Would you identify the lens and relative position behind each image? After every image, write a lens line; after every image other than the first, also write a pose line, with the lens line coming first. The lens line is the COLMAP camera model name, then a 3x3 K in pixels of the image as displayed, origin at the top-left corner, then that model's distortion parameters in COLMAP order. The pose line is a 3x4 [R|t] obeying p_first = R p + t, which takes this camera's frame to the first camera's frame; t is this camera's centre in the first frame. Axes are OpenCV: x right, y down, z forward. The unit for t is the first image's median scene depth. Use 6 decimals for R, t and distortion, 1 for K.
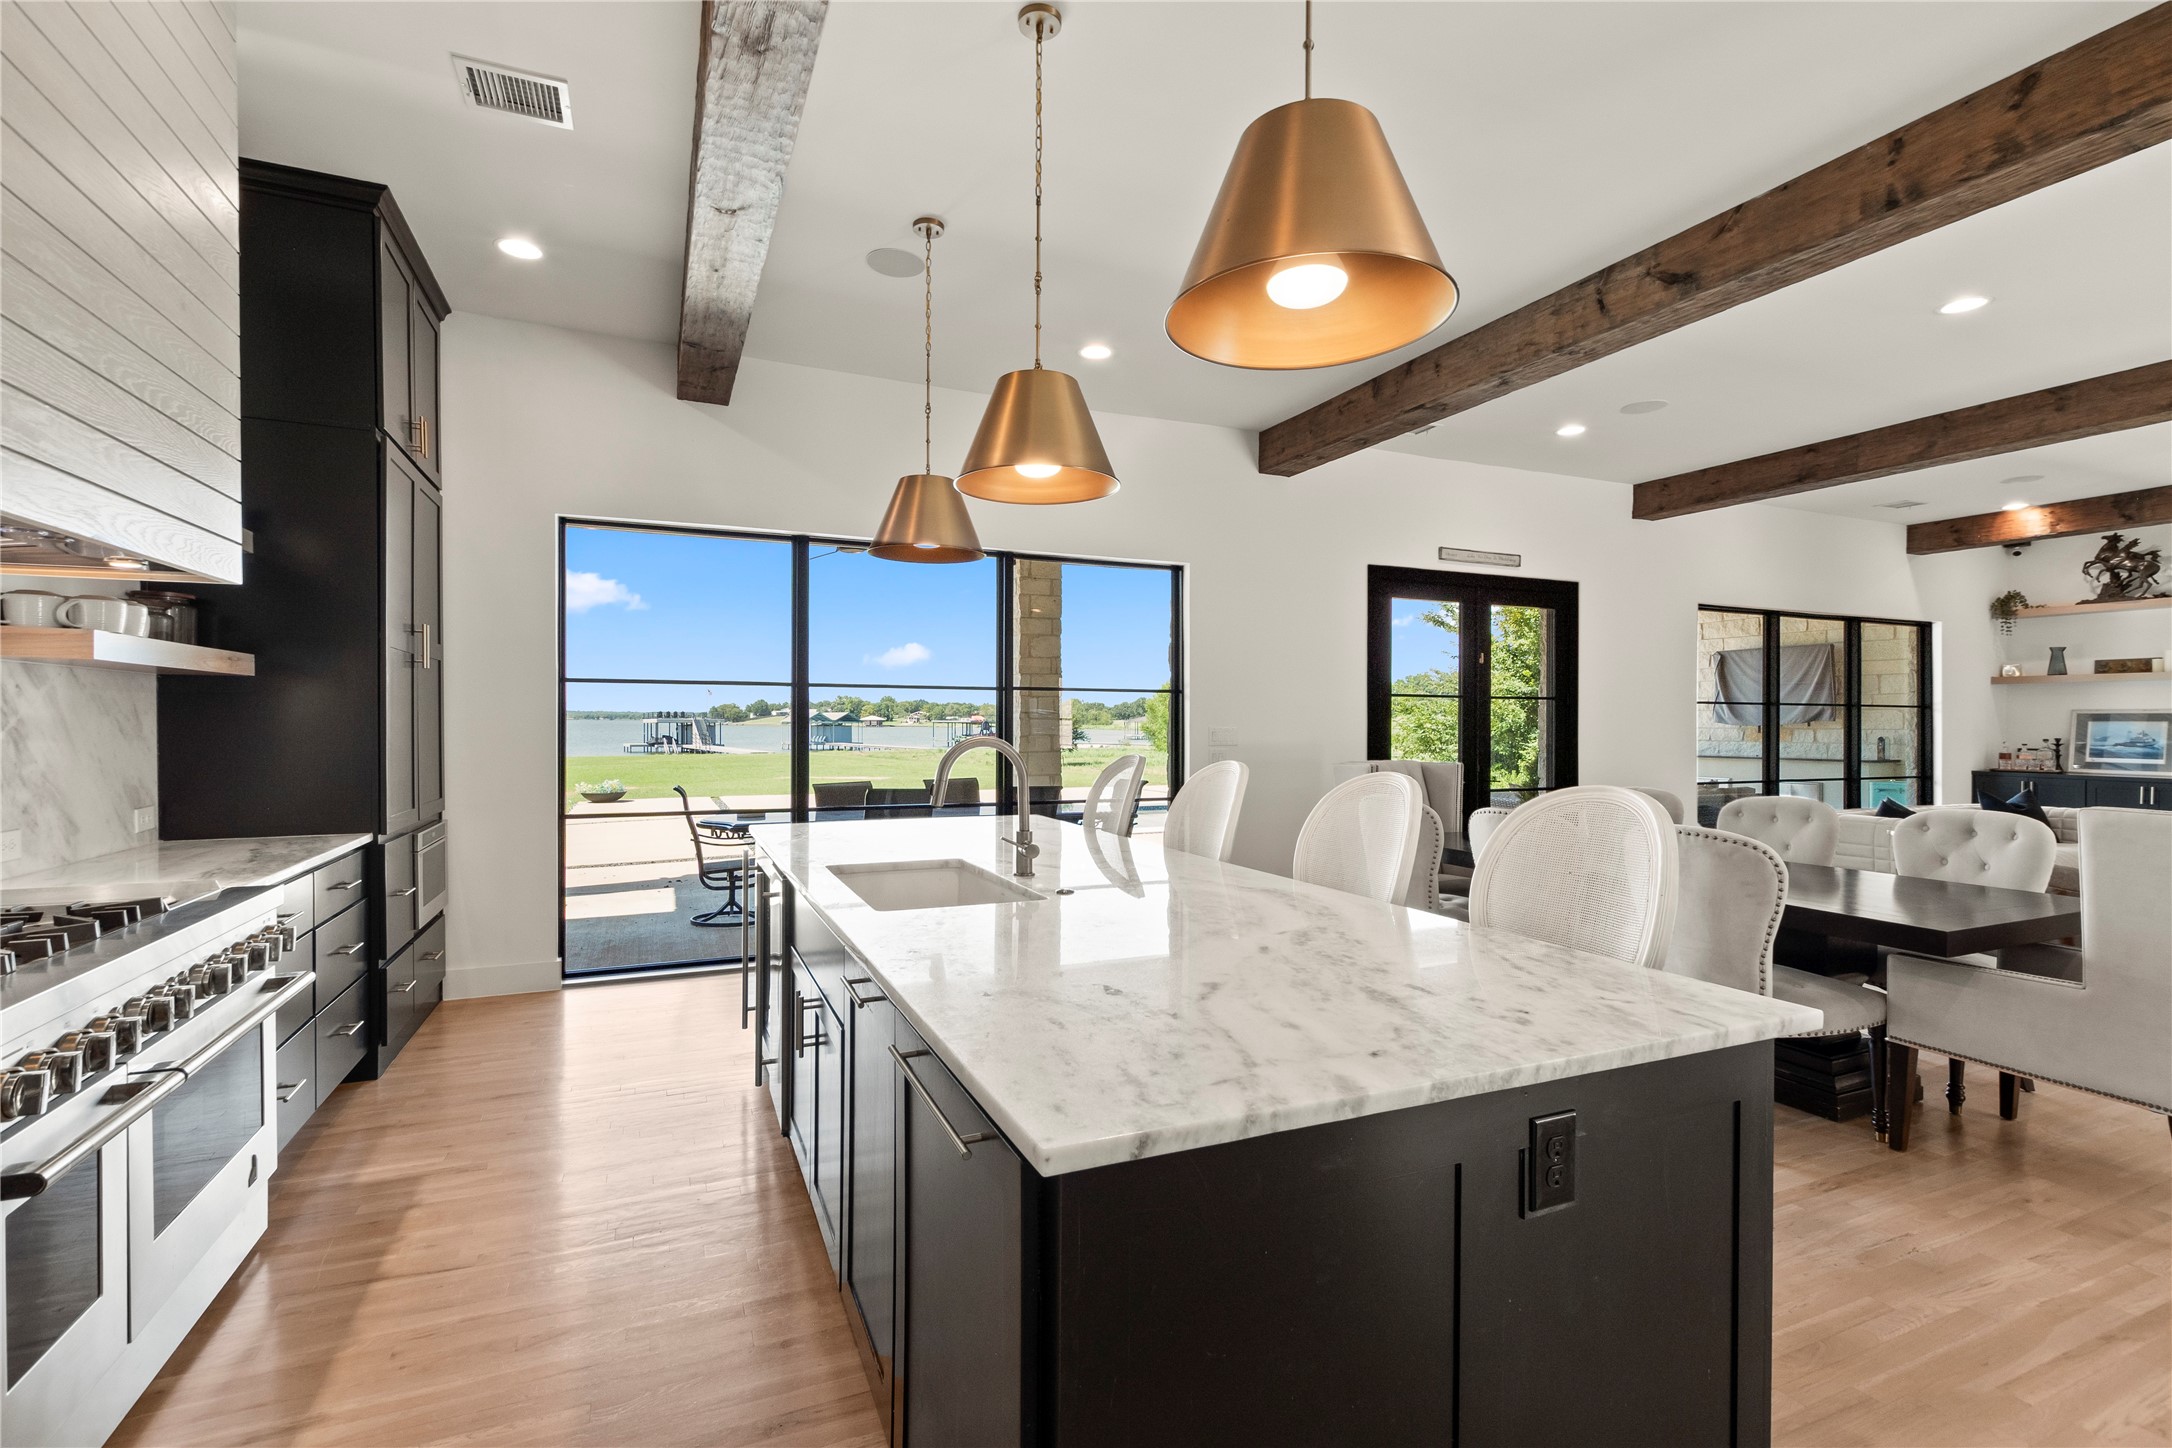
lens RADIAL K [[968.9, 0, 1074.6], [0, 968.9, 727.6], [0, 0, 1]] dist [0.005033, -0.003403]
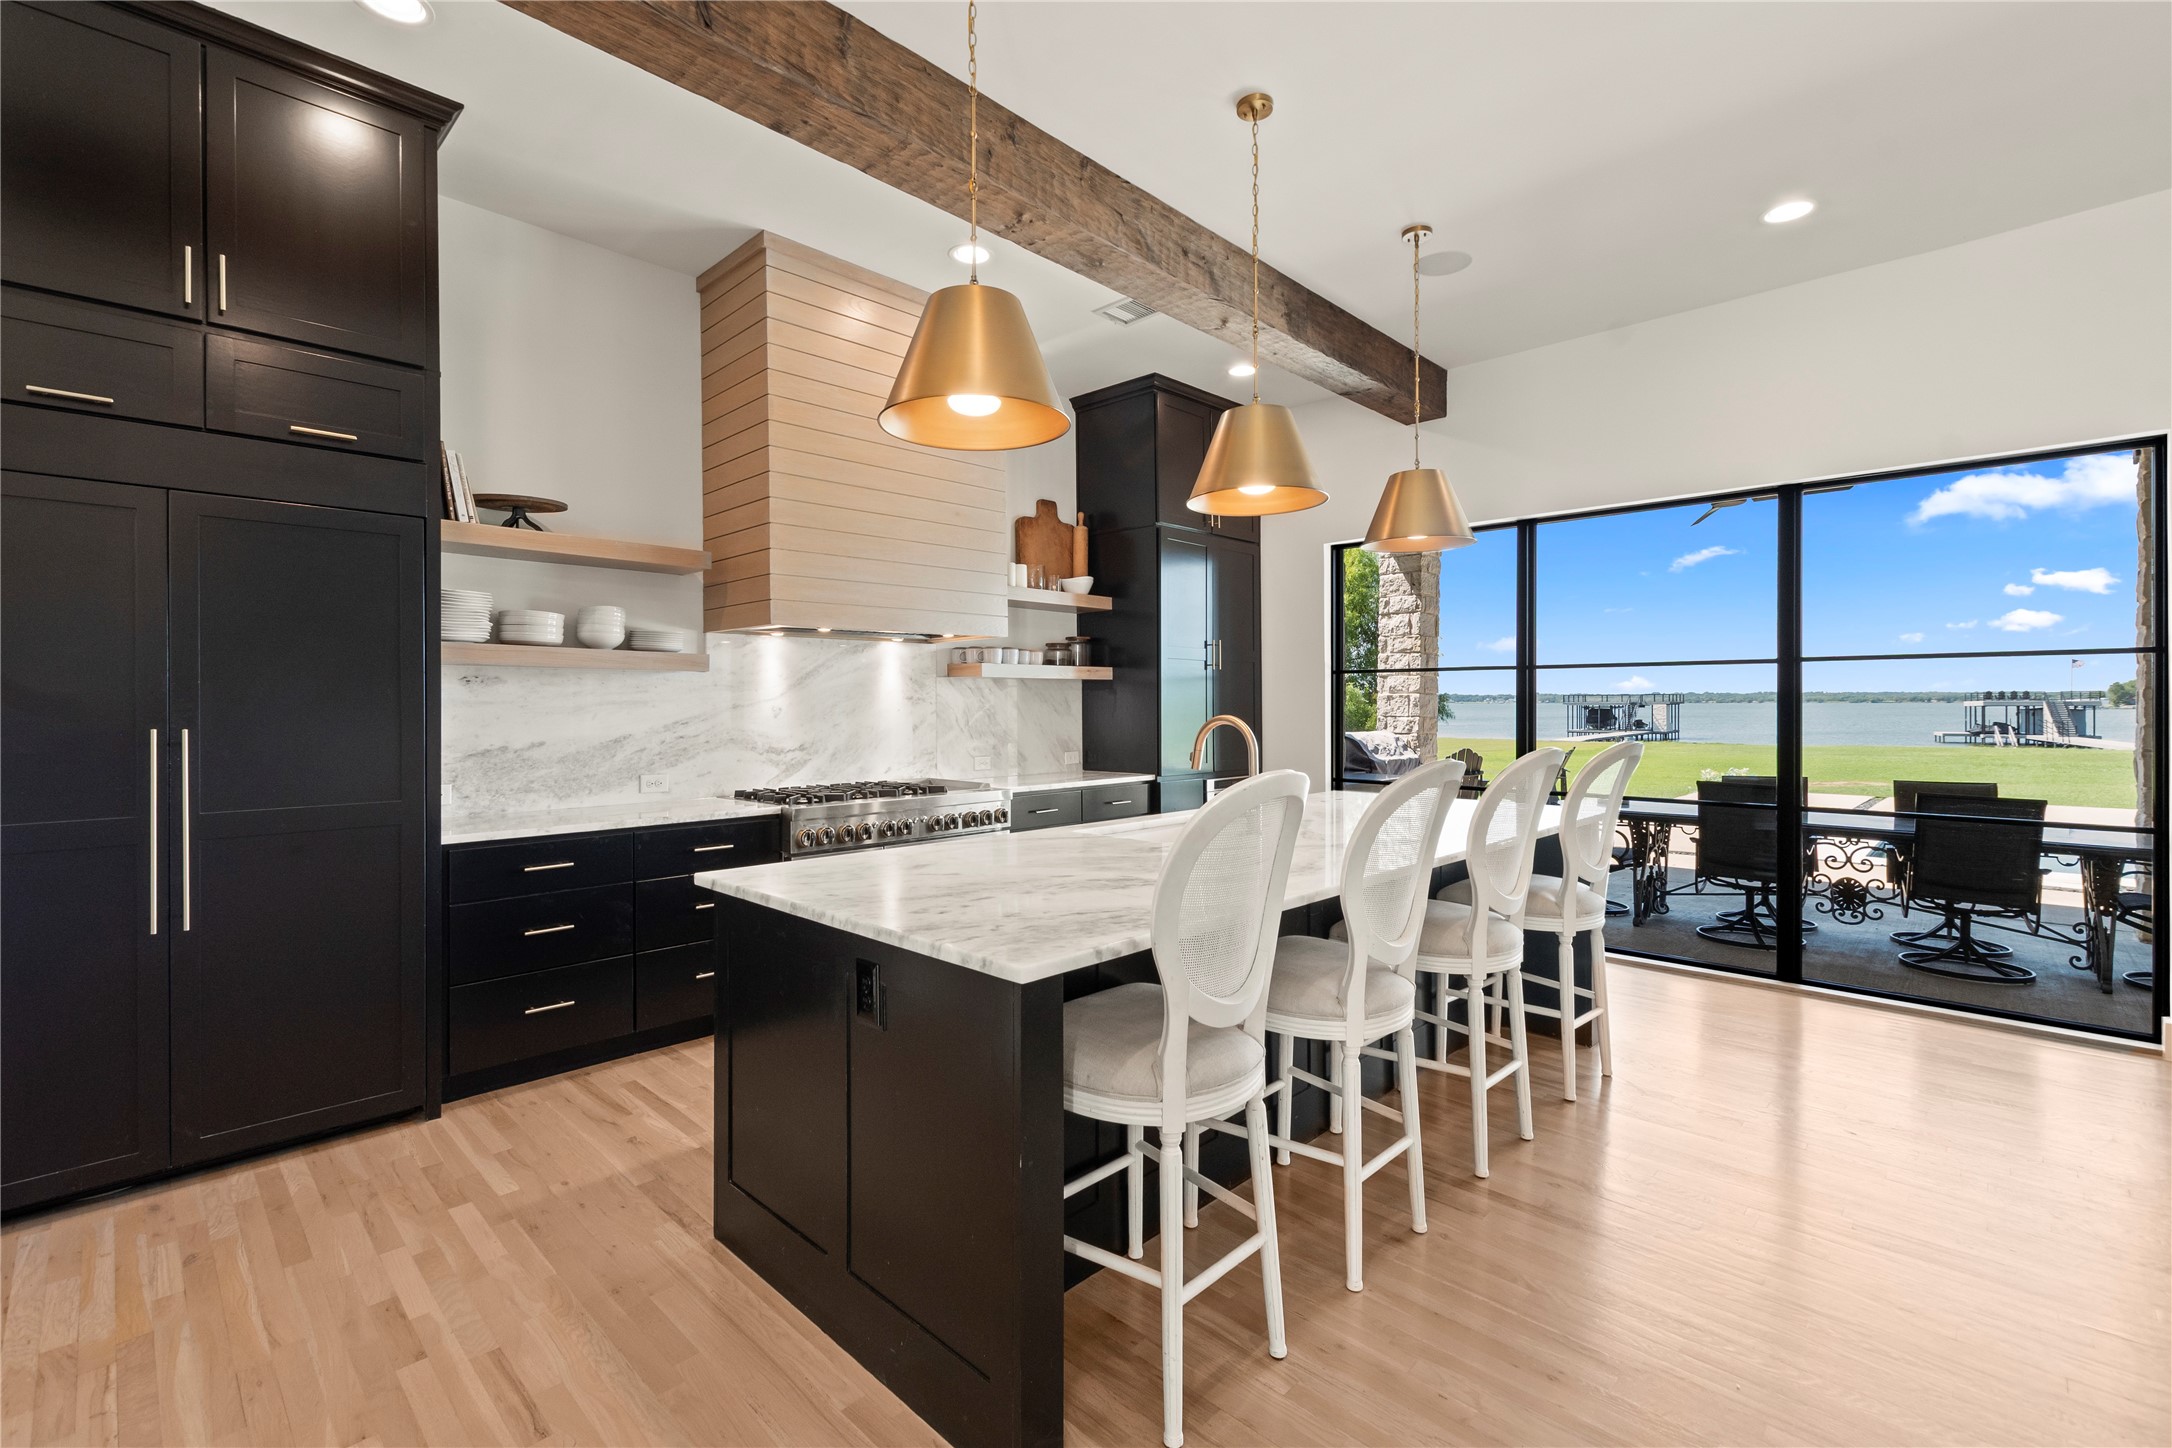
lens RADIAL K [[968.9, 0, 1055.6], [0, 968.9, 709.3], [0, 0, 1]] dist [0.005033, -0.003403]
pose [[0.361332, -0.001251, -0.932436, 0.359528], [-0.001511, 0.999997, -0.001927, 0.001804], [0.932436, 0.002105, 0.361329, 0.131271]]
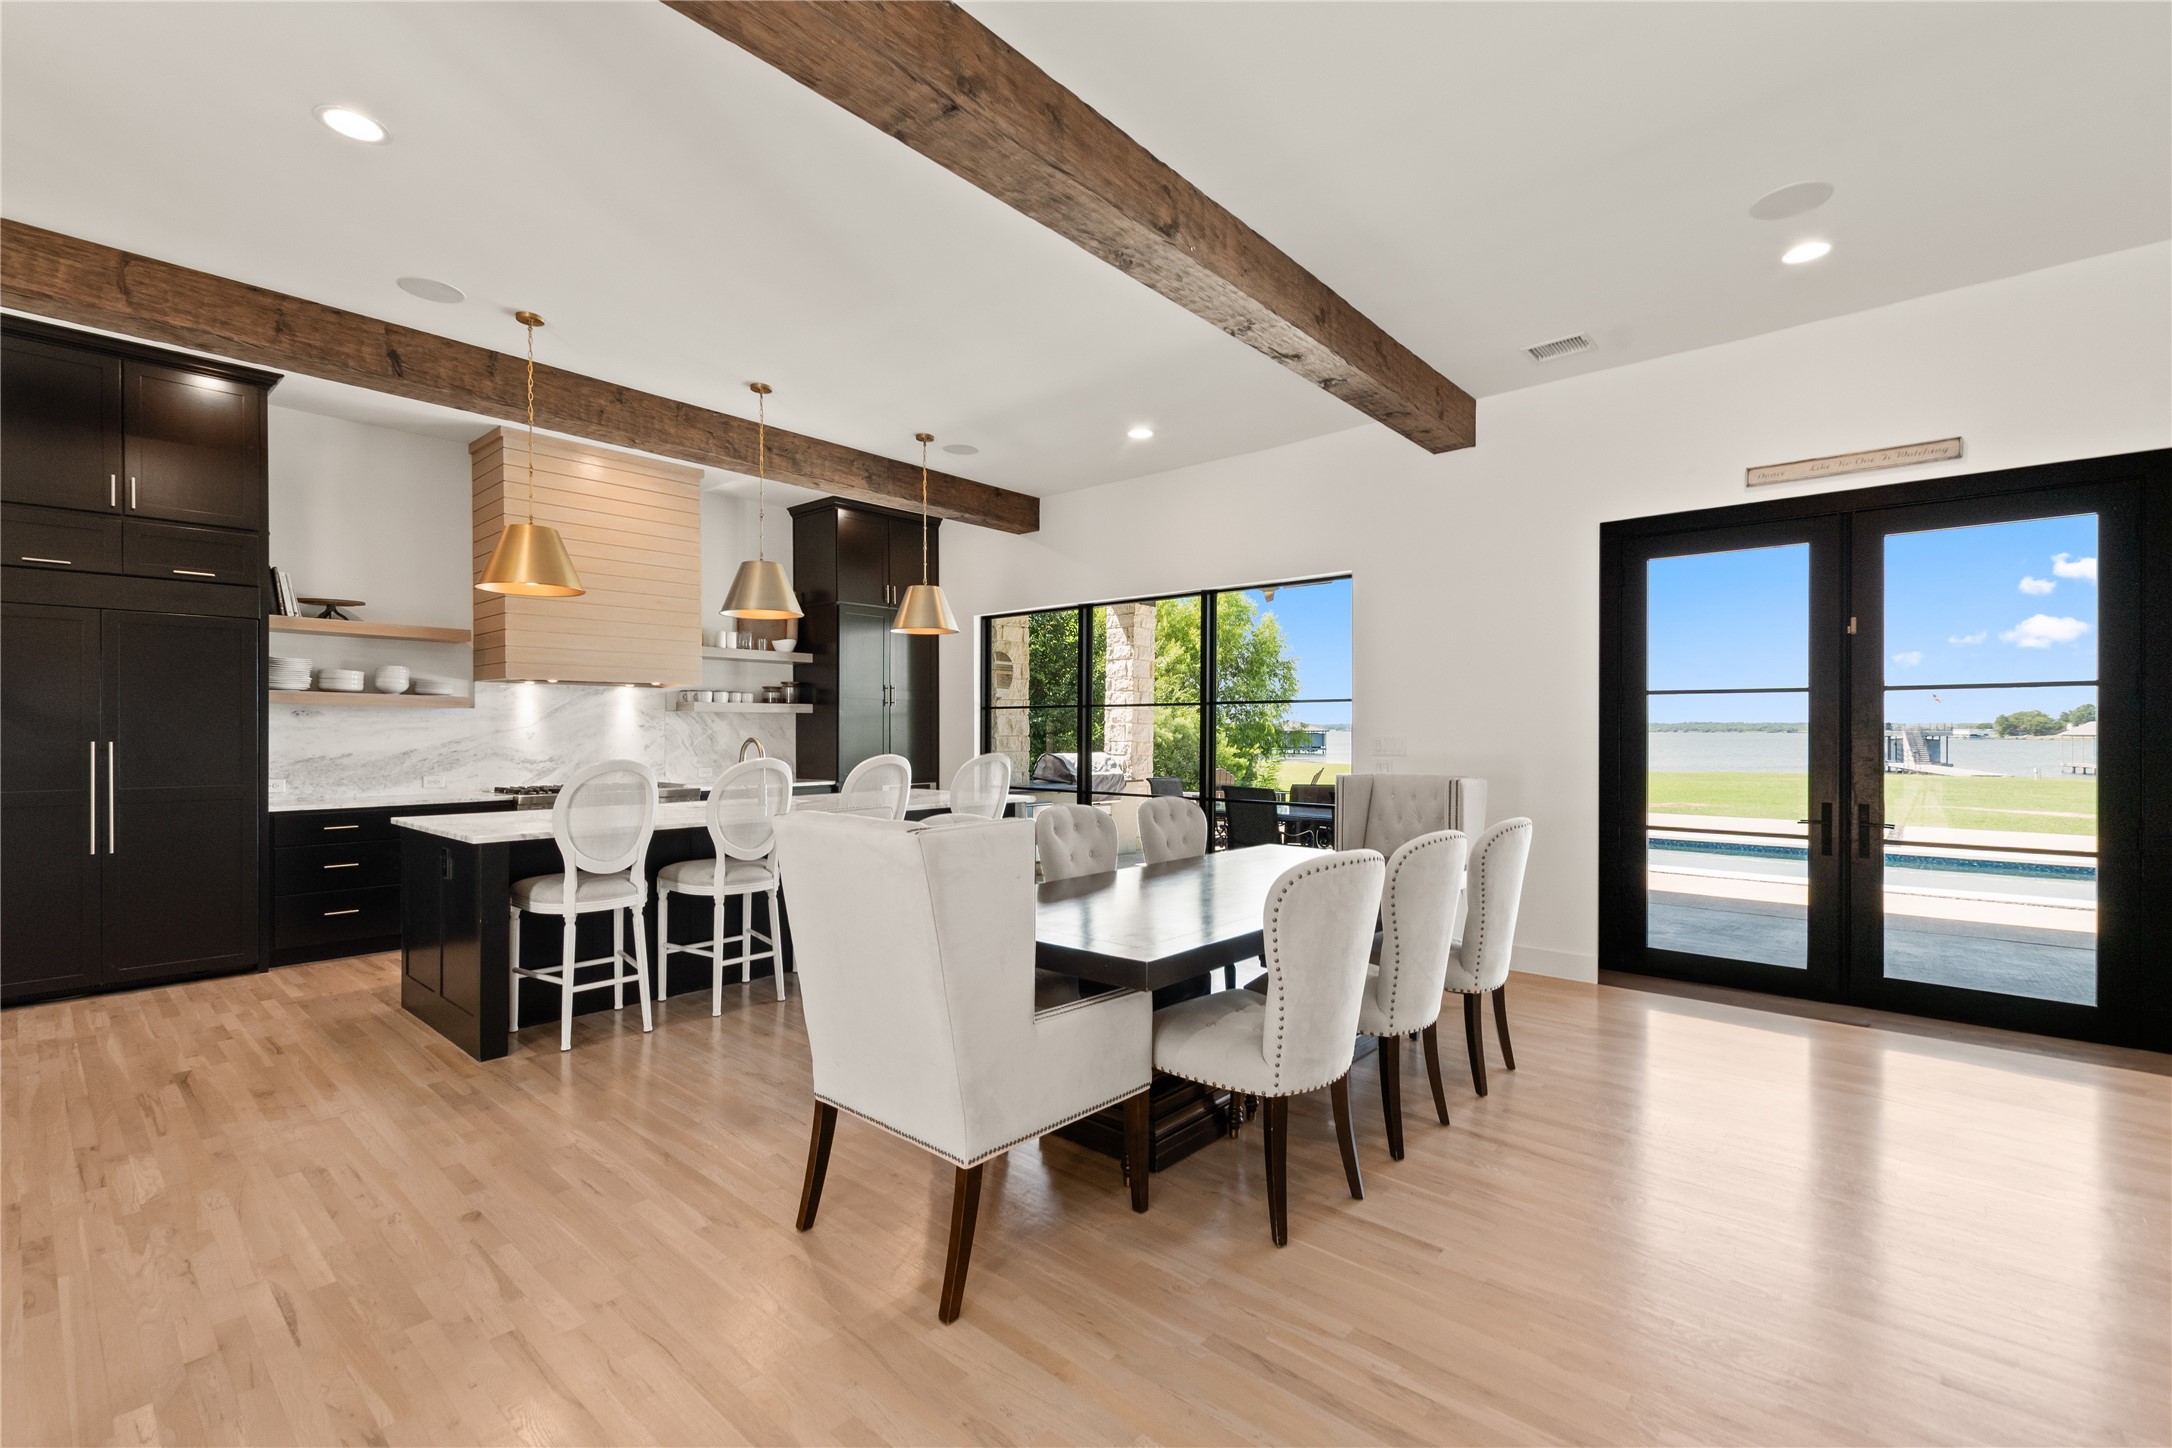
lens RADIAL K [[968.9, 0, 1081.5], [0, 968.9, 739.5], [0, 0, 1]] dist [0.005033, -0.003403]
pose [[0.418303, 0.003340, -0.908301, 0.789739], [-0.004929, 0.999987, 0.001407, 0.002931], [0.908294, 0.003889, 0.418314, 0.286698]]
